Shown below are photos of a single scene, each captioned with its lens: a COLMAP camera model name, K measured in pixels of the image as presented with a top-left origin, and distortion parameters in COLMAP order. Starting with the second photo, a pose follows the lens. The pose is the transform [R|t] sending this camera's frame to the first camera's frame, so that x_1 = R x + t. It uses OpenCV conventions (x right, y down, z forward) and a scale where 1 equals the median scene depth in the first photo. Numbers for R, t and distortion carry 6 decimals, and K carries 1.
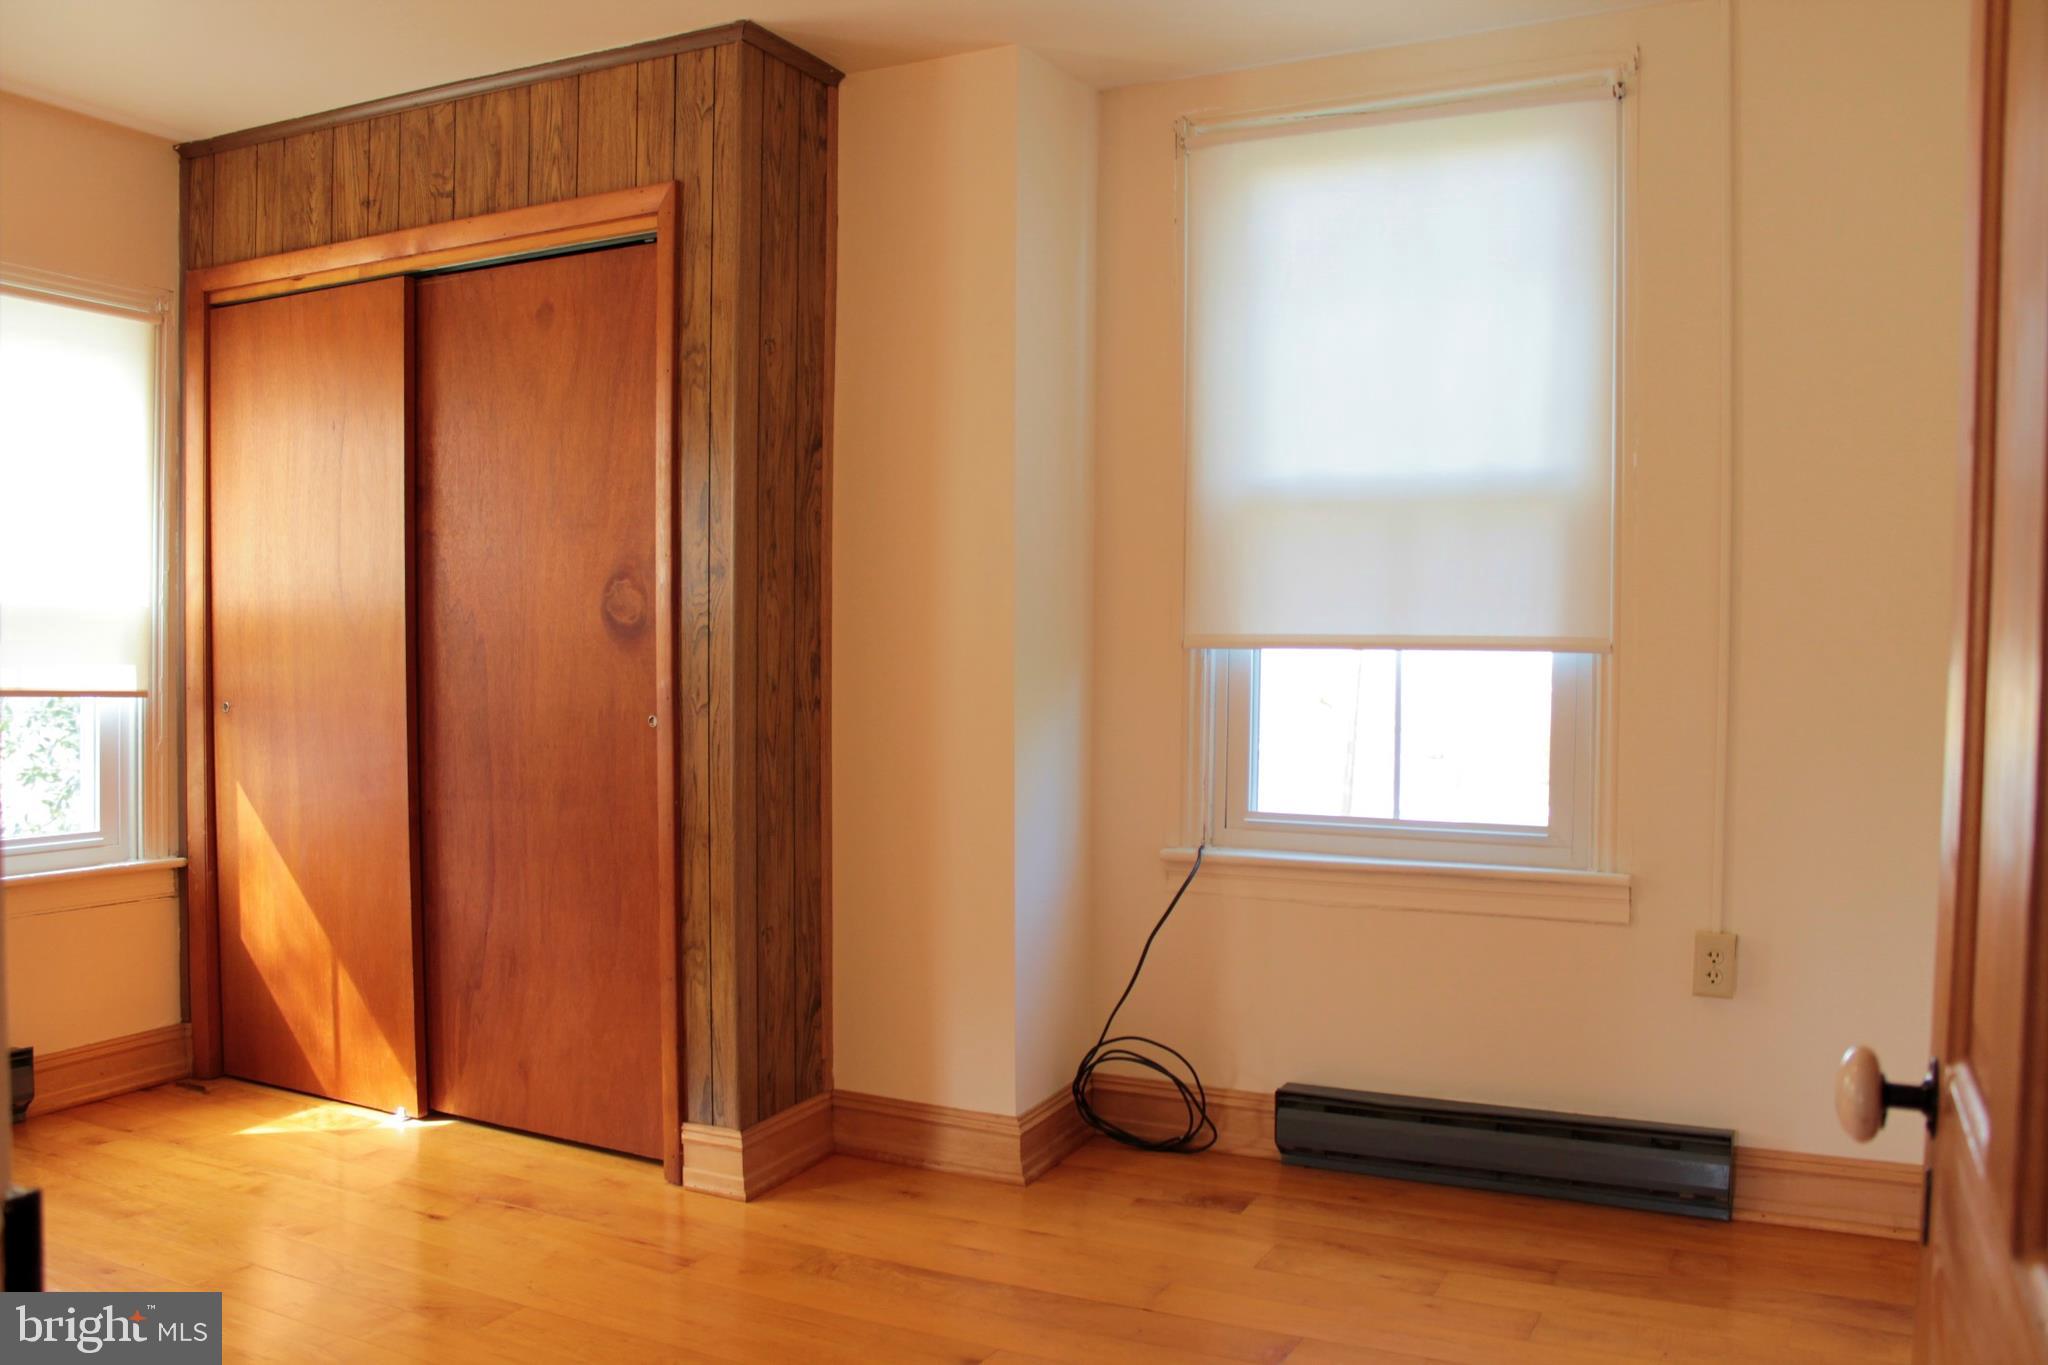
lens RADIAL K [[1708.2, 0, 1003.4], [0, 1708.2, 685.8], [0, 0, 1]] dist [-0.163977, 0.133377]
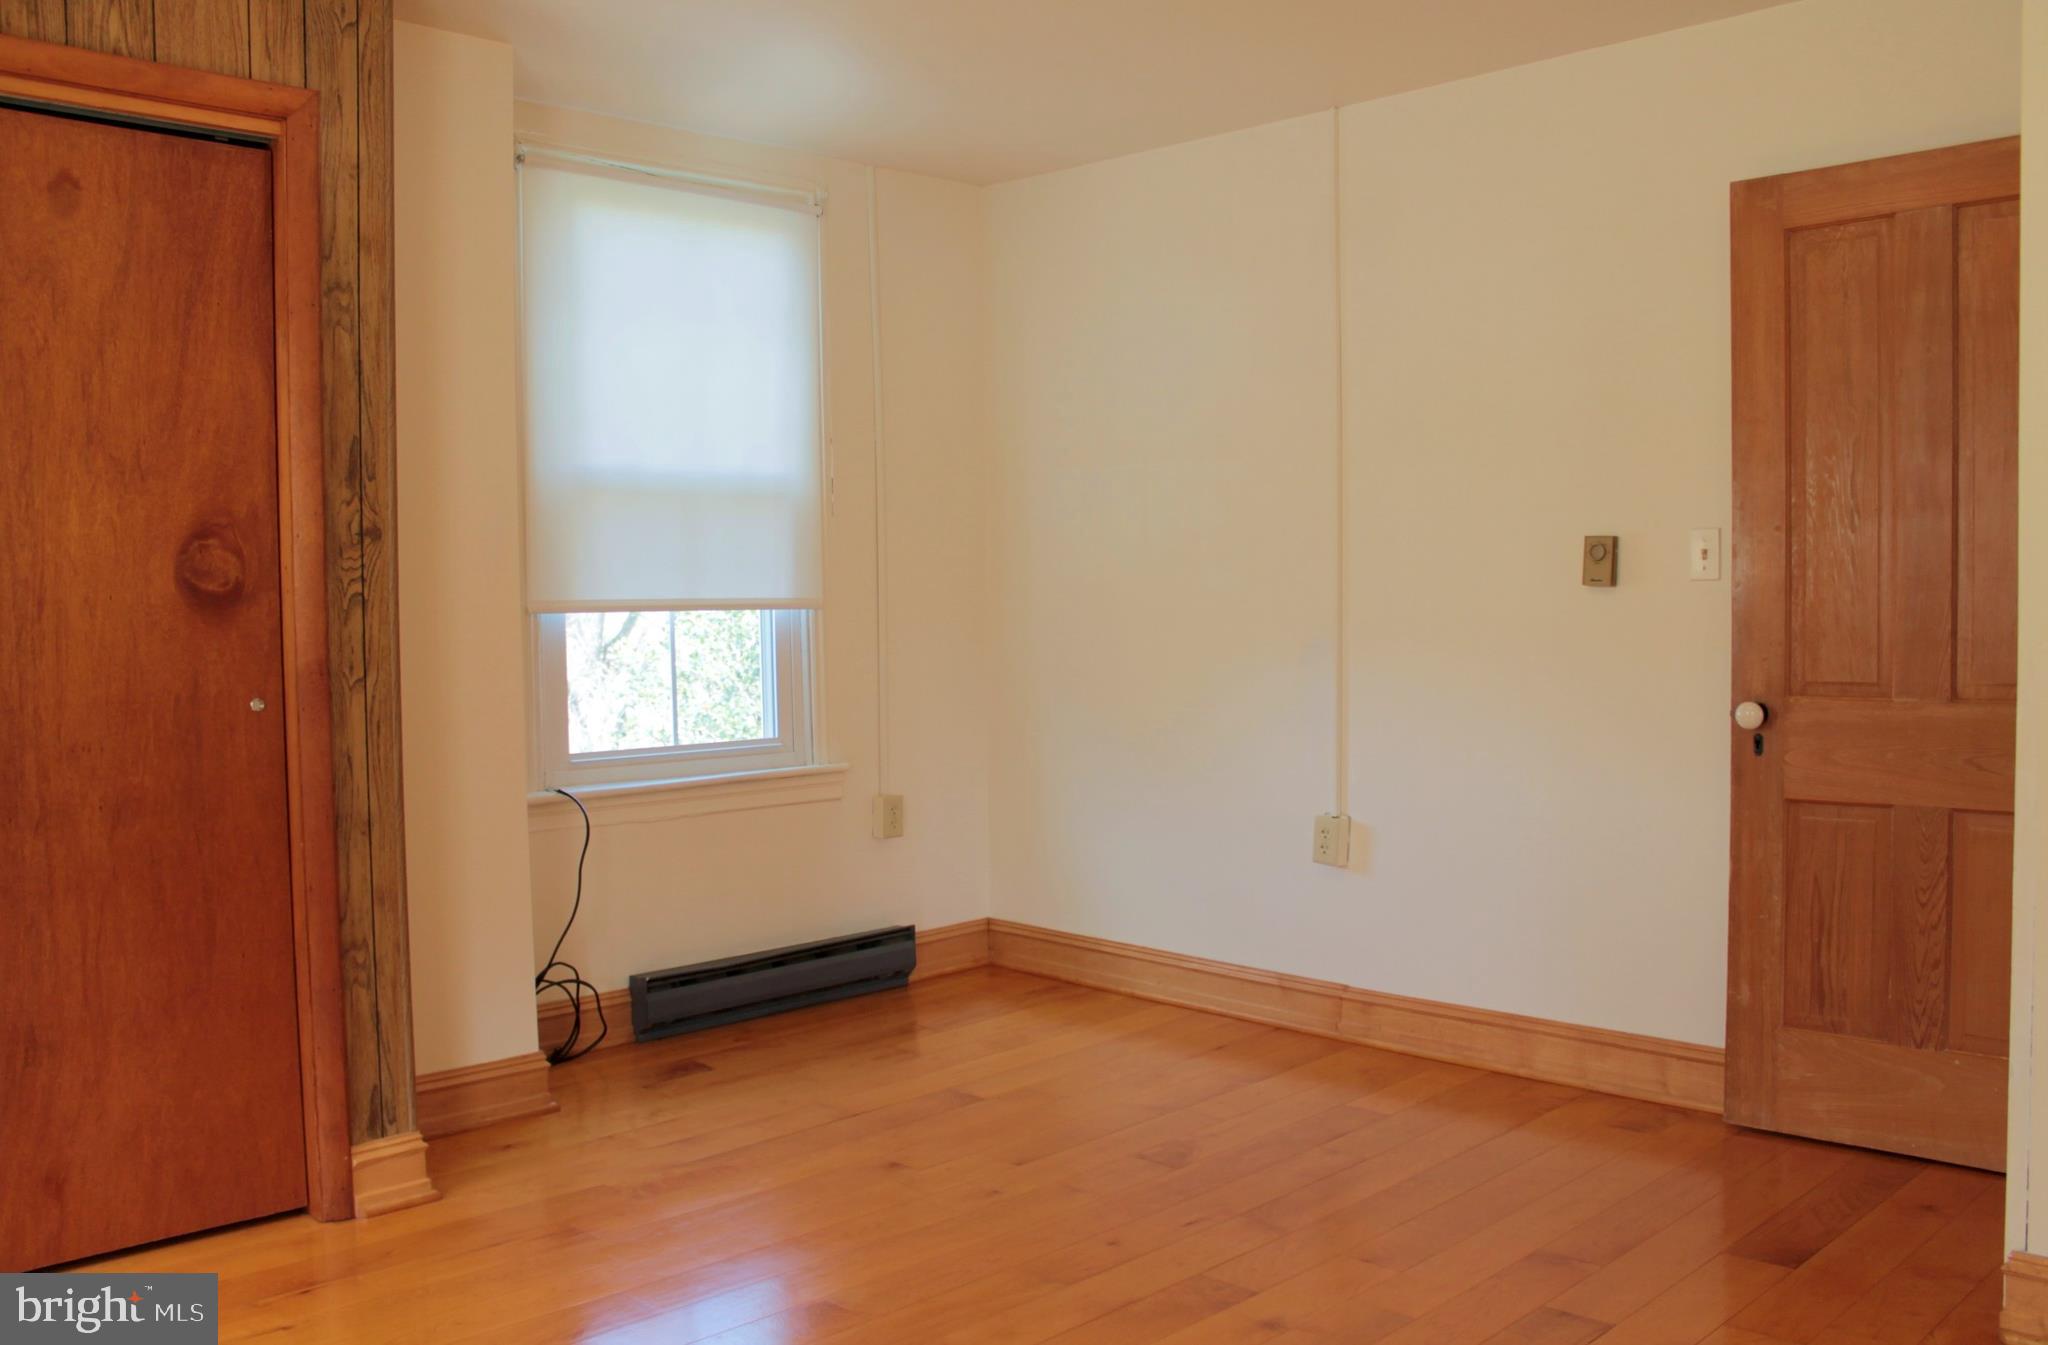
lens RADIAL K [[1701.8, 0, 1024.0], [0, 1701.8, 672.5], [0, 0, 1]] dist [-0.172376, 0.137669]
pose [[0.304811, -0.046213, 0.951291, -0.887001], [0.043122, 0.998467, 0.034688, -0.007870], [-0.951436, 0.030448, 0.306337, 0.375114]]
